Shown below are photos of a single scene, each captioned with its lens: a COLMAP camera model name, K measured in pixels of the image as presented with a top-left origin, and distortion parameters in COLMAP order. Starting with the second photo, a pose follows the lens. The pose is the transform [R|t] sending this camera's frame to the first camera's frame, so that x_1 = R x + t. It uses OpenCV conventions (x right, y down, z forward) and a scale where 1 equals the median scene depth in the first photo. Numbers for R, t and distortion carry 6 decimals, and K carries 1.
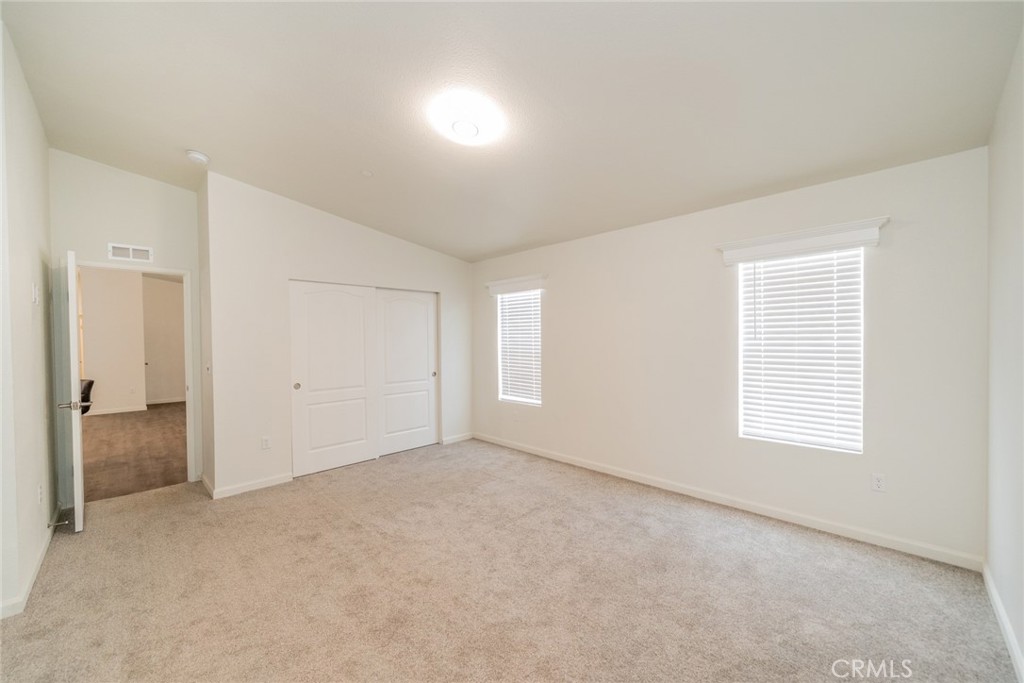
lens RADIAL K [[389.3, 0, 517.6], [0, 389.3, 340.6], [0, 0, 1]] dist [-0.000645, -0.000008]
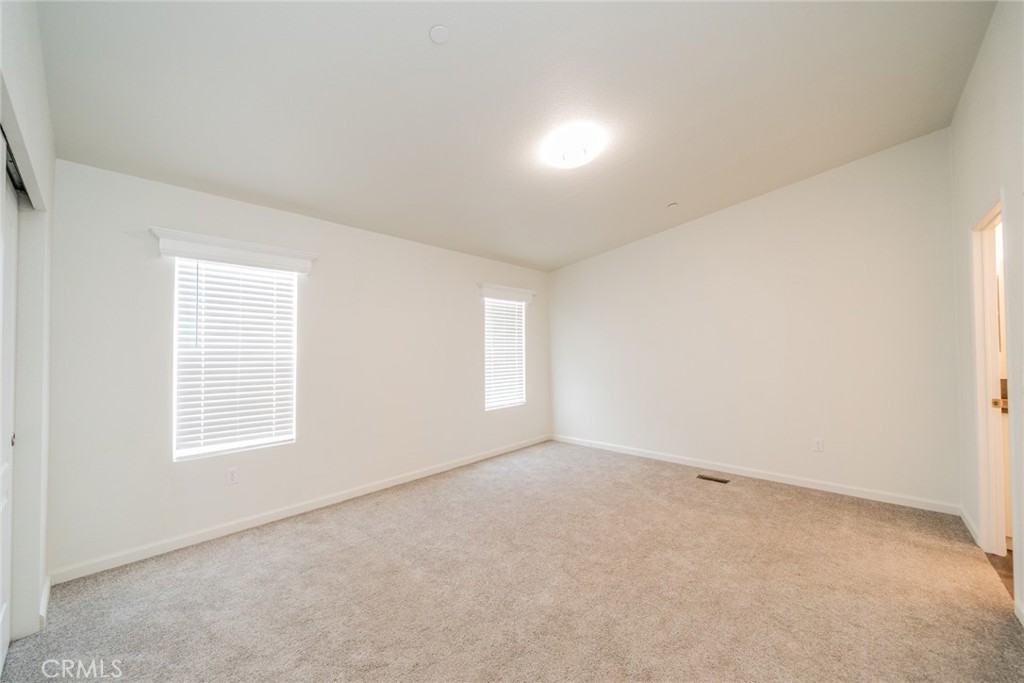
lens RADIAL K [[389.3, 0, 517.6], [0, 389.3, 340.6], [0, 0, 1]] dist [-0.000645, -0.000008]
pose [[-0.051932, 0.023781, 0.998367, -0.681671], [0.000344, 0.999717, -0.023796, 0.006743], [-0.998651, -0.000892, -0.051925, 0.676956]]
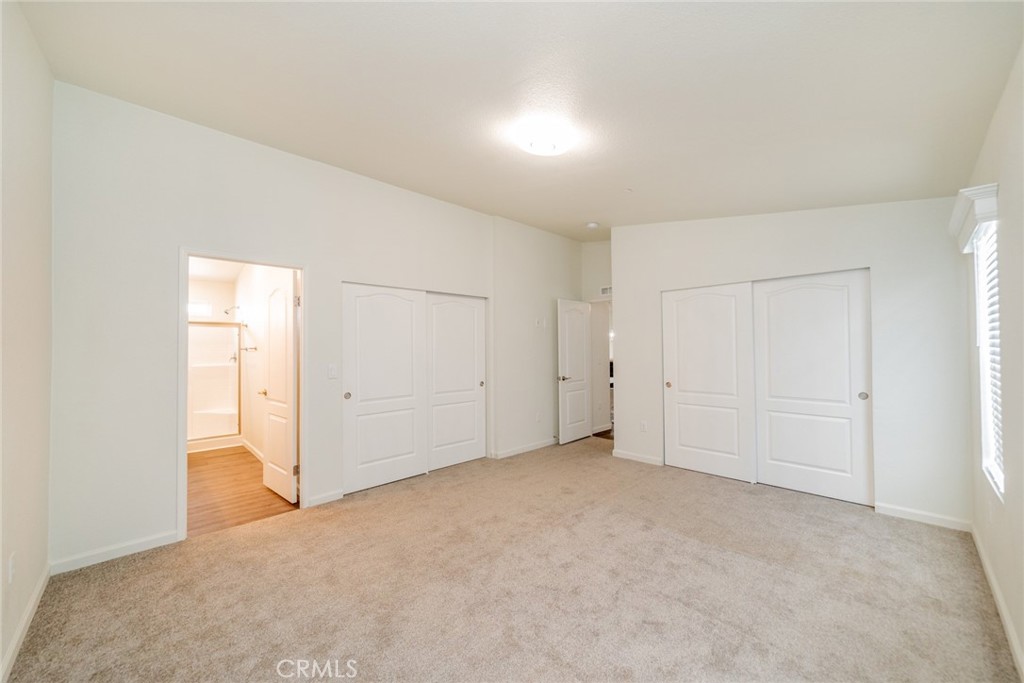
lens RADIAL K [[389.3, 0, 517.6], [0, 389.3, 340.6], [0, 0, 1]] dist [-0.000645, -0.000008]
pose [[-0.011430, -0.006488, -0.999914, 0.509846], [0.010749, 0.999920, -0.006611, -0.007844], [0.999877, -0.010824, -0.011360, 0.518711]]
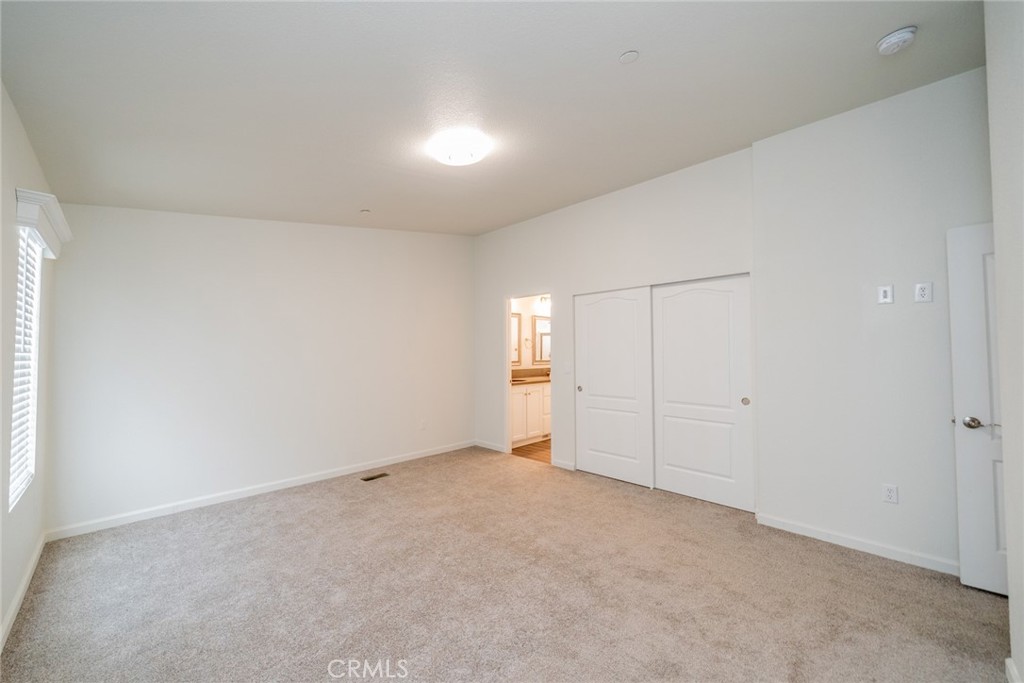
lens RADIAL K [[389.3, 0, 517.6], [0, 389.3, 340.6], [0, 0, 1]] dist [-0.000645, -0.000008]
pose [[-0.999860, 0.016708, 0.000594, -0.156437], [0.016678, 0.999298, -0.033532, 0.007177], [-0.001154, -0.033518, -0.999437, 1.150111]]
